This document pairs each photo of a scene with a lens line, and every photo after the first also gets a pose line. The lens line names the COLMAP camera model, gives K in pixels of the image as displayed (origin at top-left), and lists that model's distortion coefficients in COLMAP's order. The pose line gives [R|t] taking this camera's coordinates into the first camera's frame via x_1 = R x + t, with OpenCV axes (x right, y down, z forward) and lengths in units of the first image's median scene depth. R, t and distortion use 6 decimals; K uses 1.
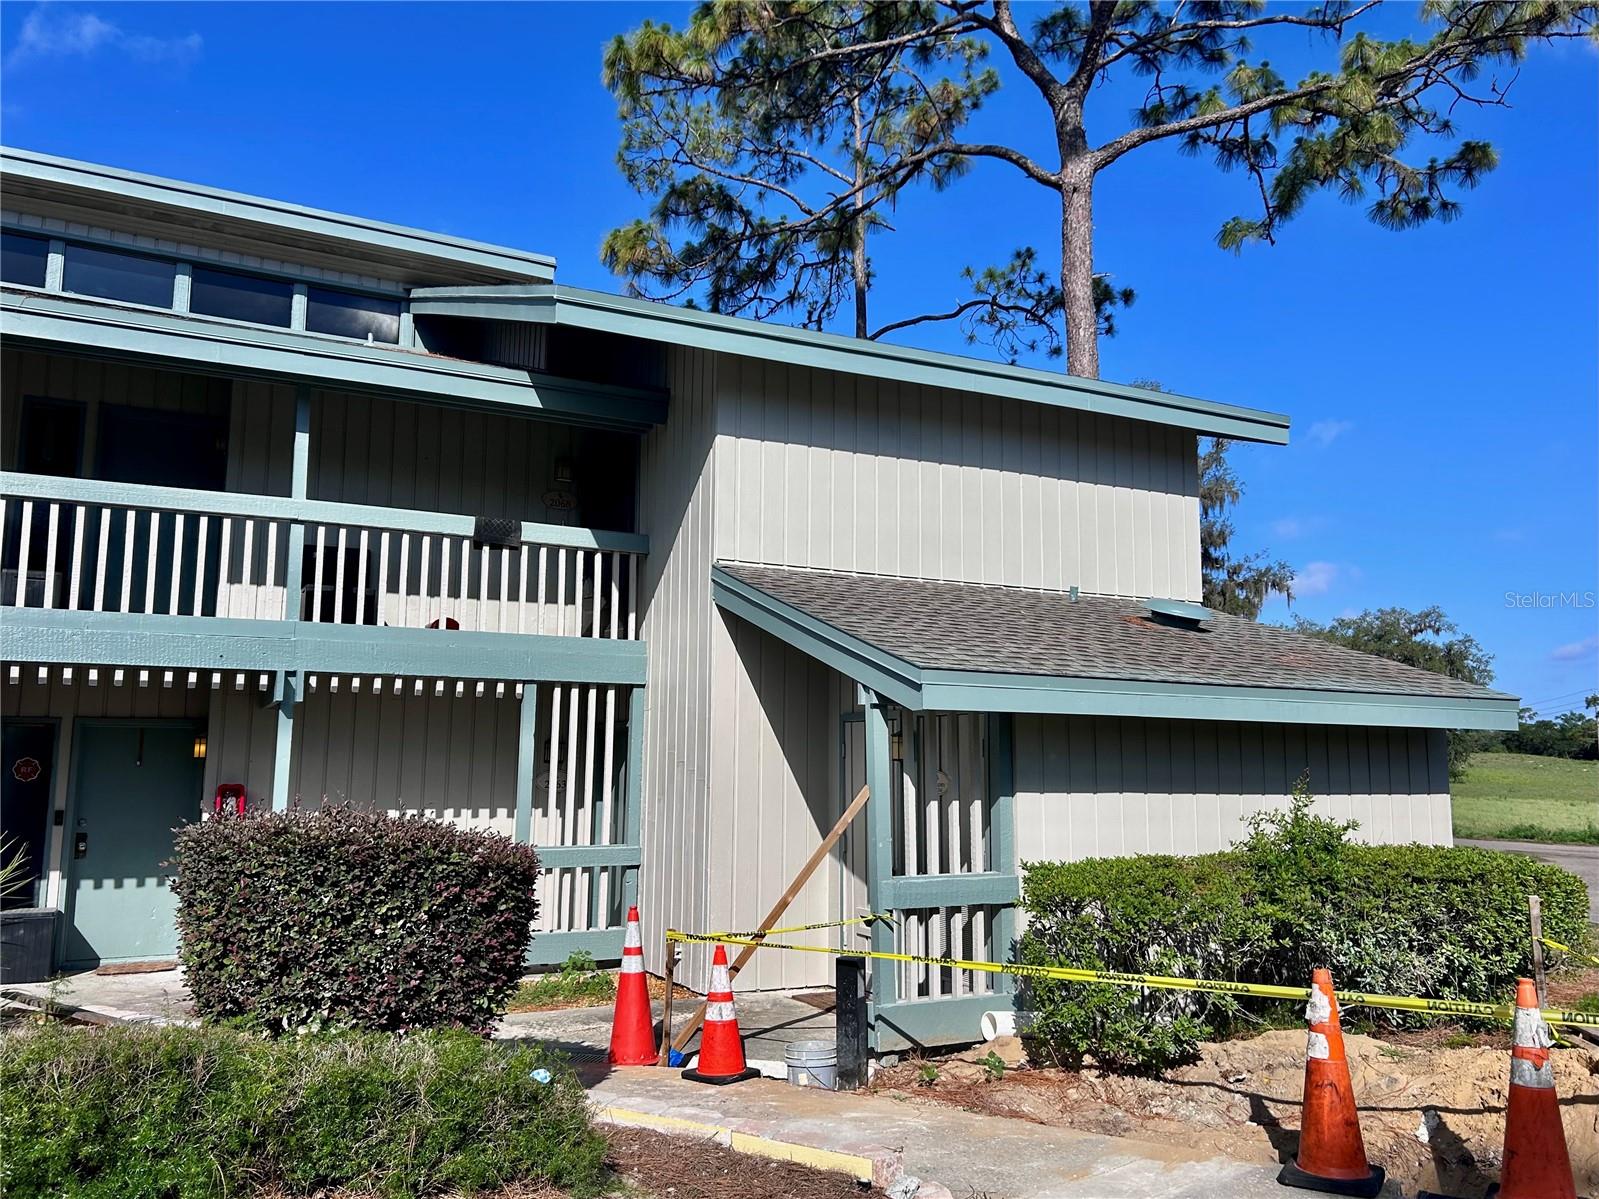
lens RADIAL K [[1241.3, 0, 799.5], [0, 1241.3, 599.5], [0, 0, 1]] dist [0.063252, -0.073682]
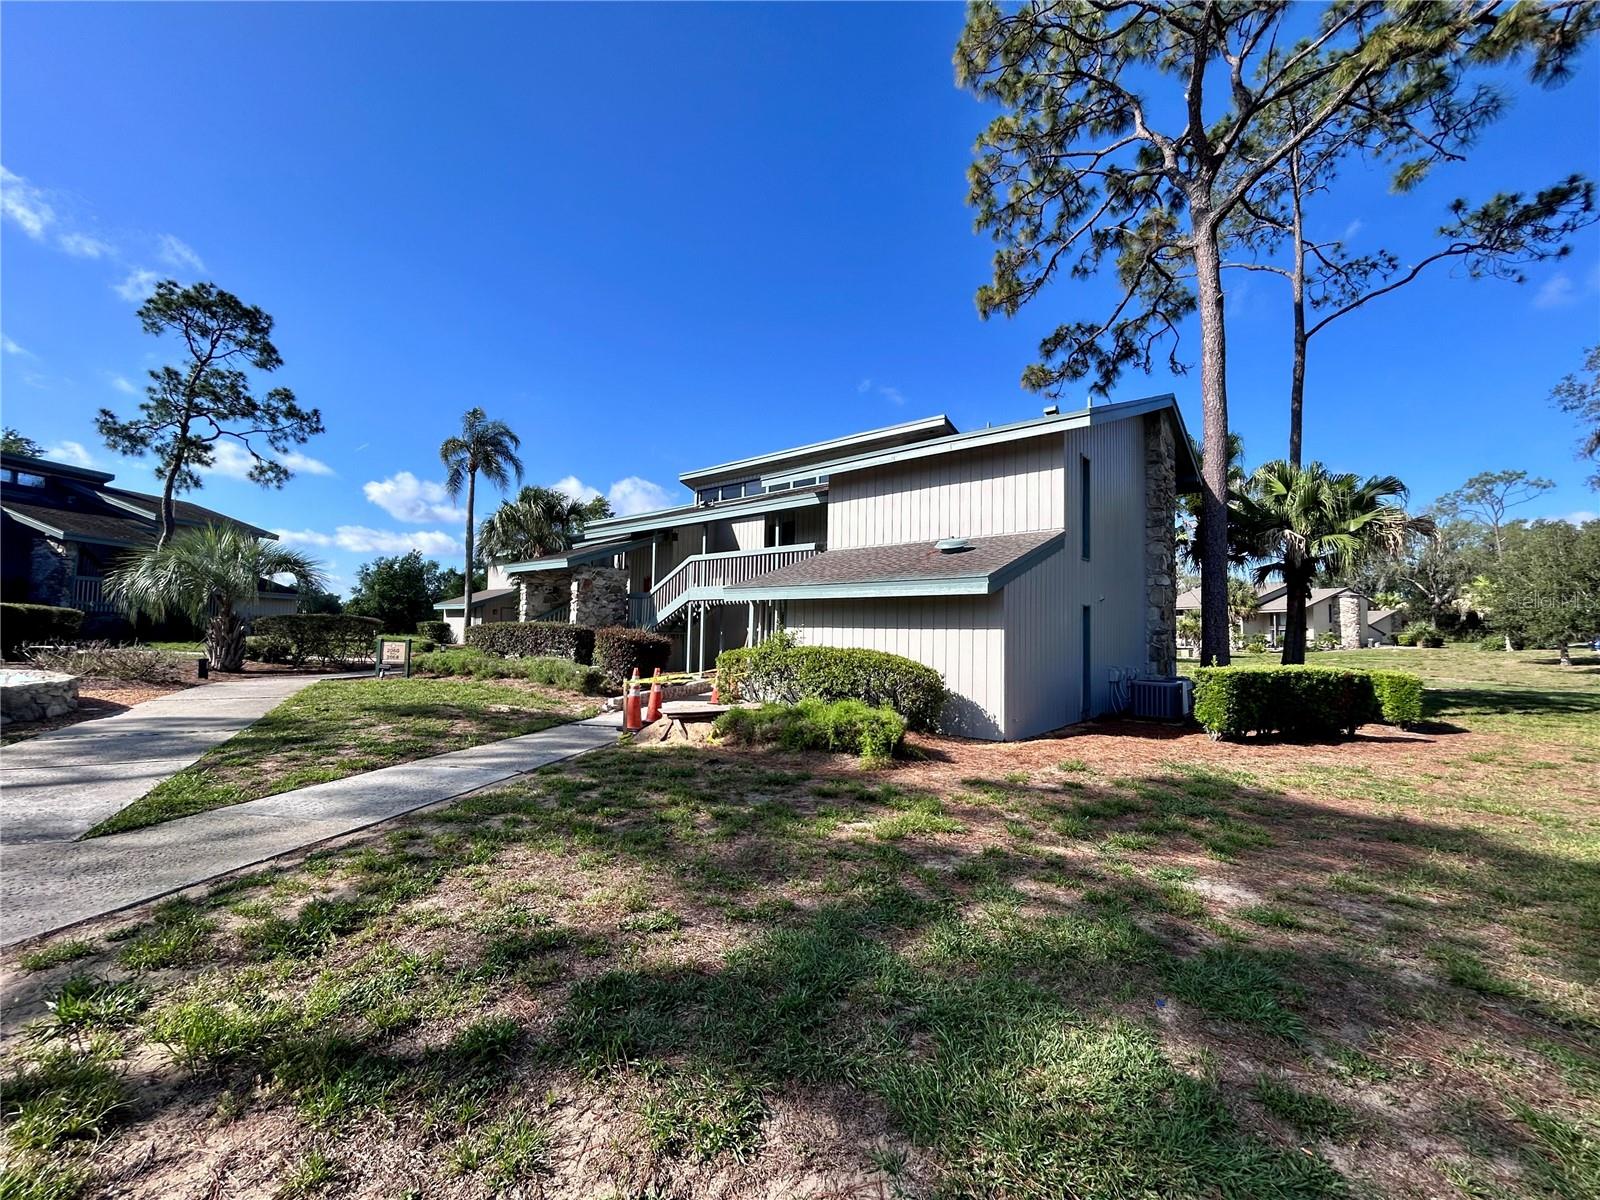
lens RADIAL K [[654.5, 0, 803.8], [0, 654.5, 603.0], [0, 0, 1]] dist [-0.001312, 0.000086]
pose [[0.389008, -0.047600, -0.920004, 1.218936], [0.112016, 0.993698, -0.004049, 0.085434], [0.914399, -0.101480, 0.391888, 0.348718]]
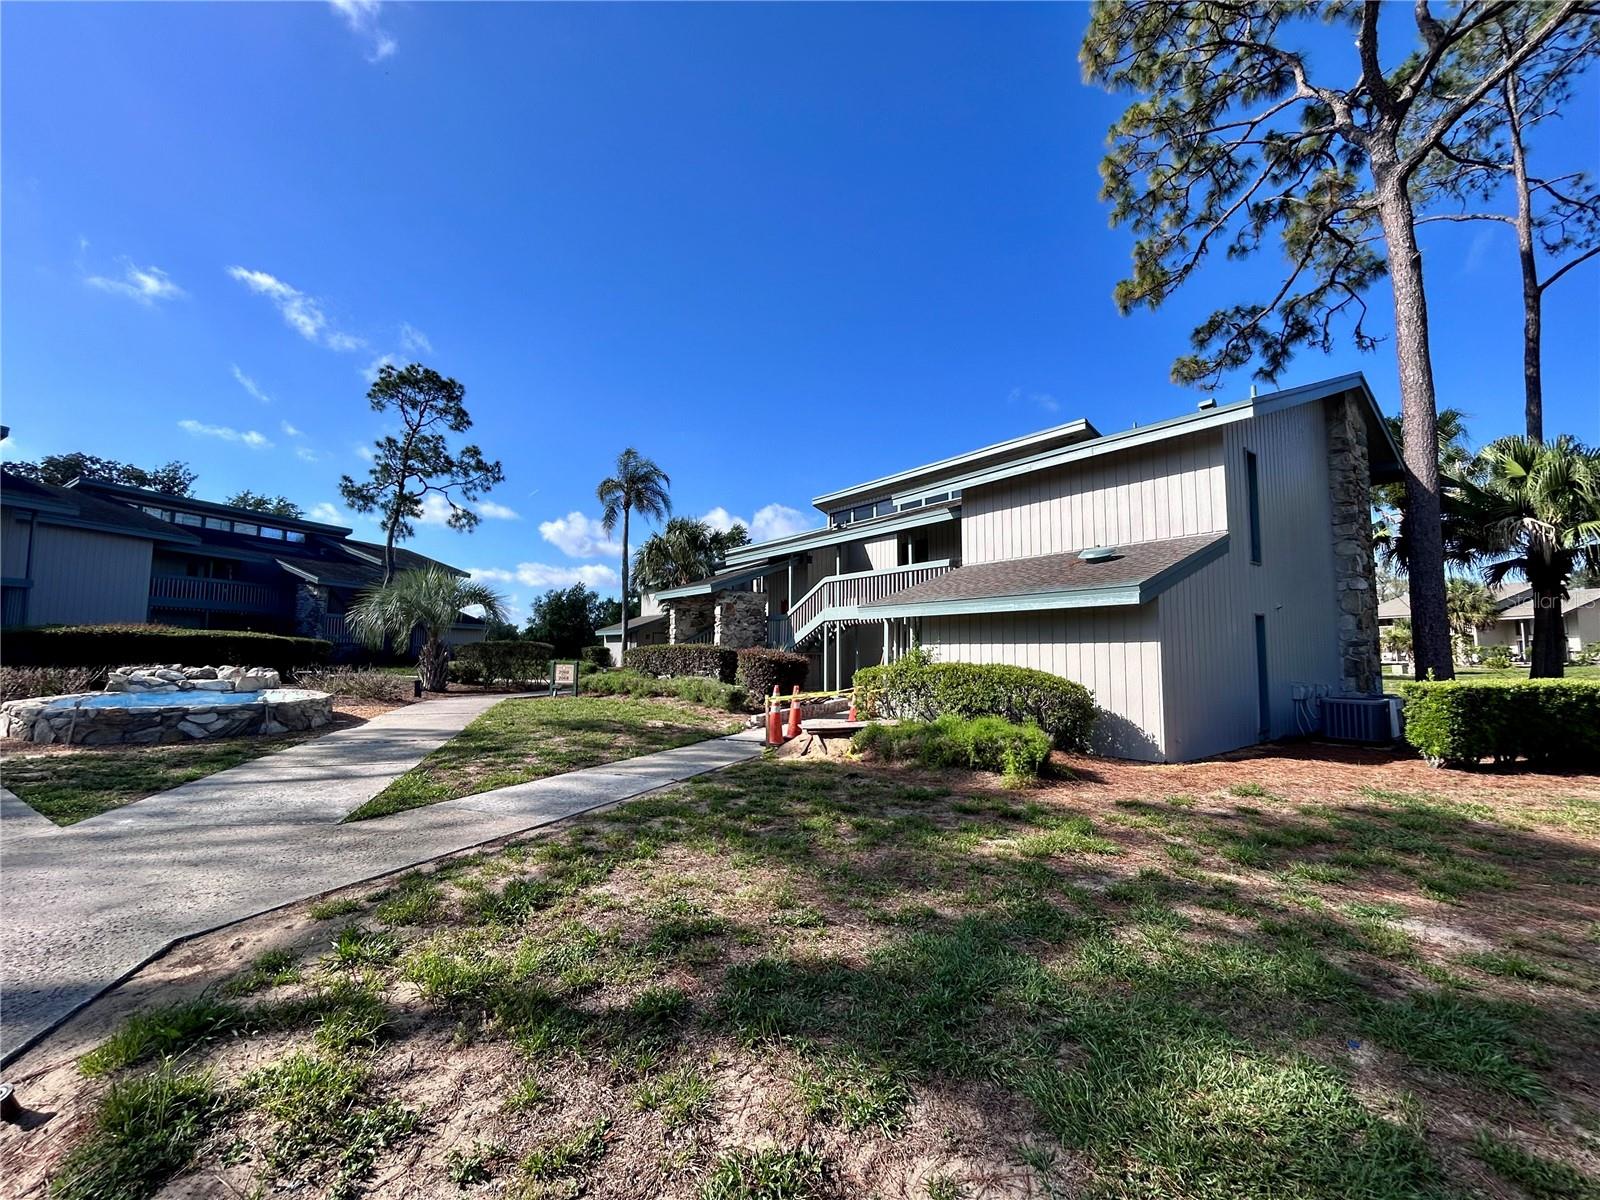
lens RADIAL K [[656.2, 0, 799.9], [0, 656.2, 601.6], [0, 0, 1]] dist [-0.000281, -0.000034]
pose [[0.186055, -0.088041, -0.978587, 1.235383], [0.131795, 0.989213, -0.063939, 0.091089], [0.973660, -0.117076, 0.195651, 0.343524]]
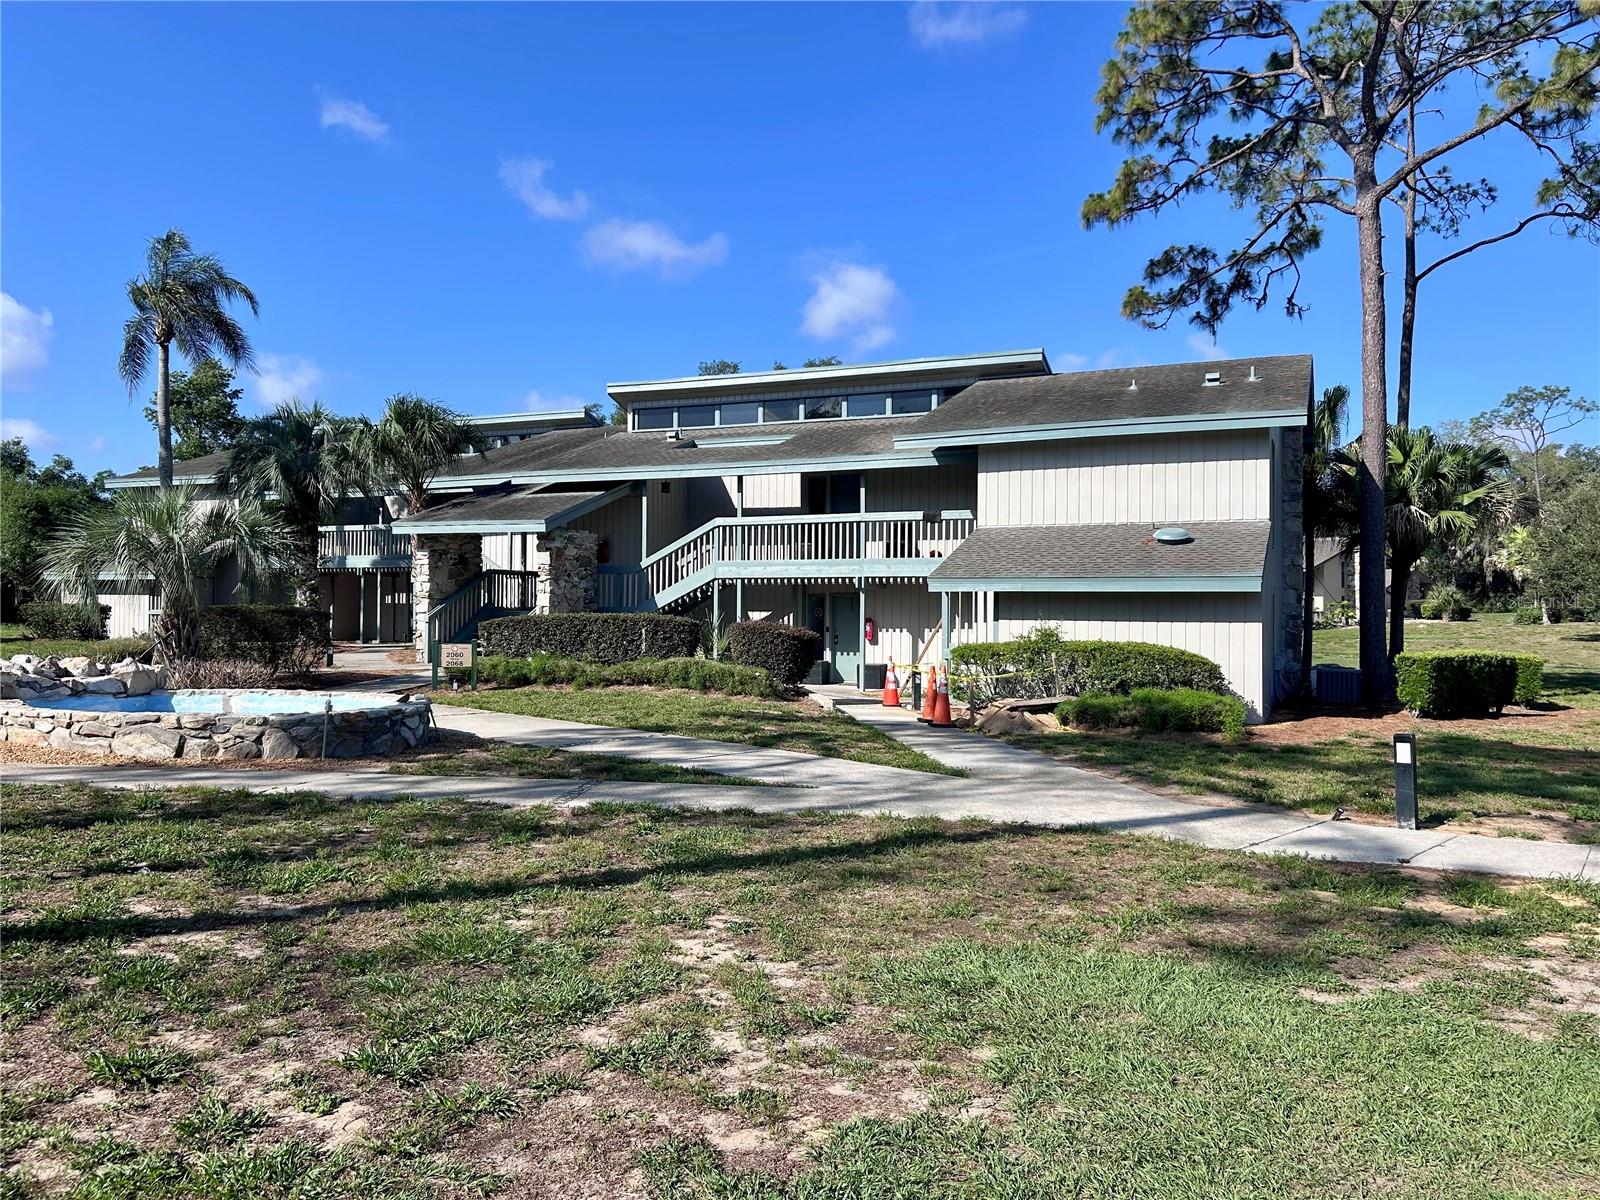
lens RADIAL K [[1206.4, 0, 800.0], [0, 1206.4, 600.0], [0, 0, 1]] dist [0.057623, -0.066756]
pose [[0.636190, -0.012034, -0.771438, 1.467545], [0.104707, 0.991974, 0.070875, -0.089164], [0.764394, -0.125865, 0.632344, -0.744311]]
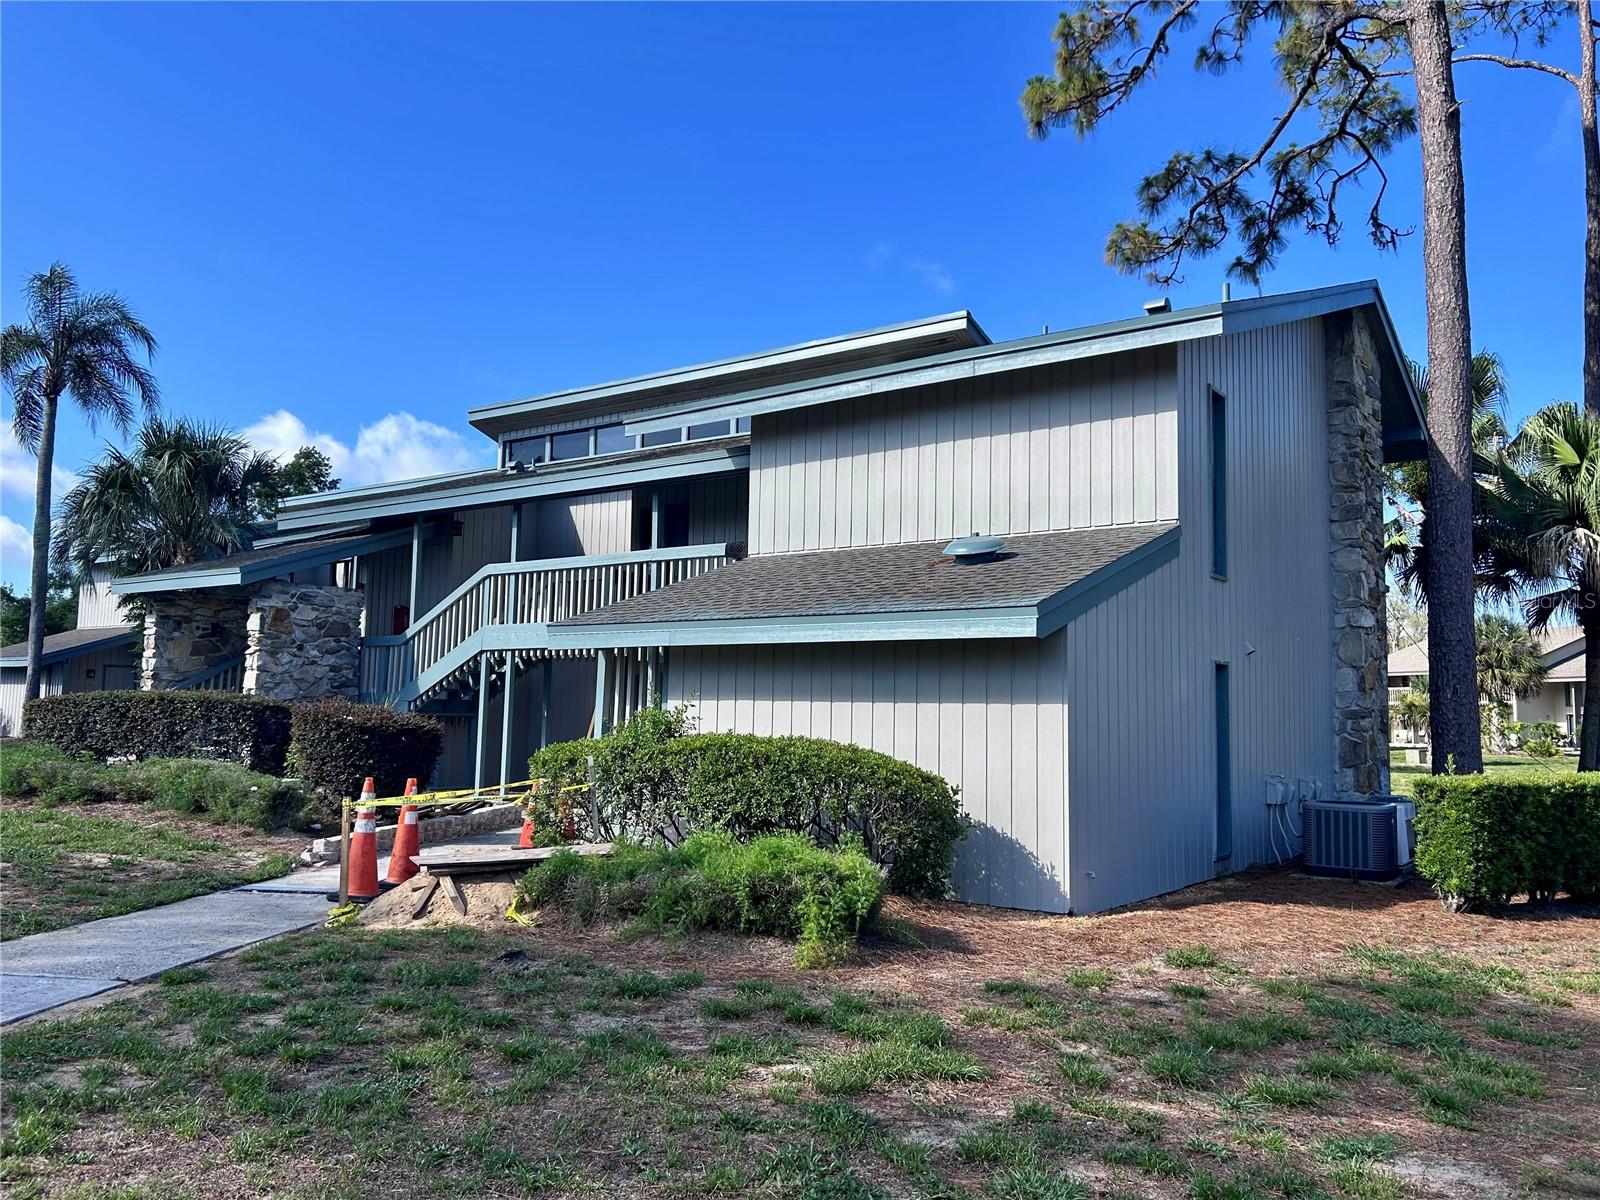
lens RADIAL K [[1242.1, 0, 800.0], [0, 1242.1, 600.0], [0, 0, 1]] dist [0.063252, -0.073682]
pose [[0.453720, -0.088416, -0.886747, 1.234896], [0.105738, 0.993378, -0.044945, 0.092848], [0.884849, -0.073371, 0.460064, 0.352594]]
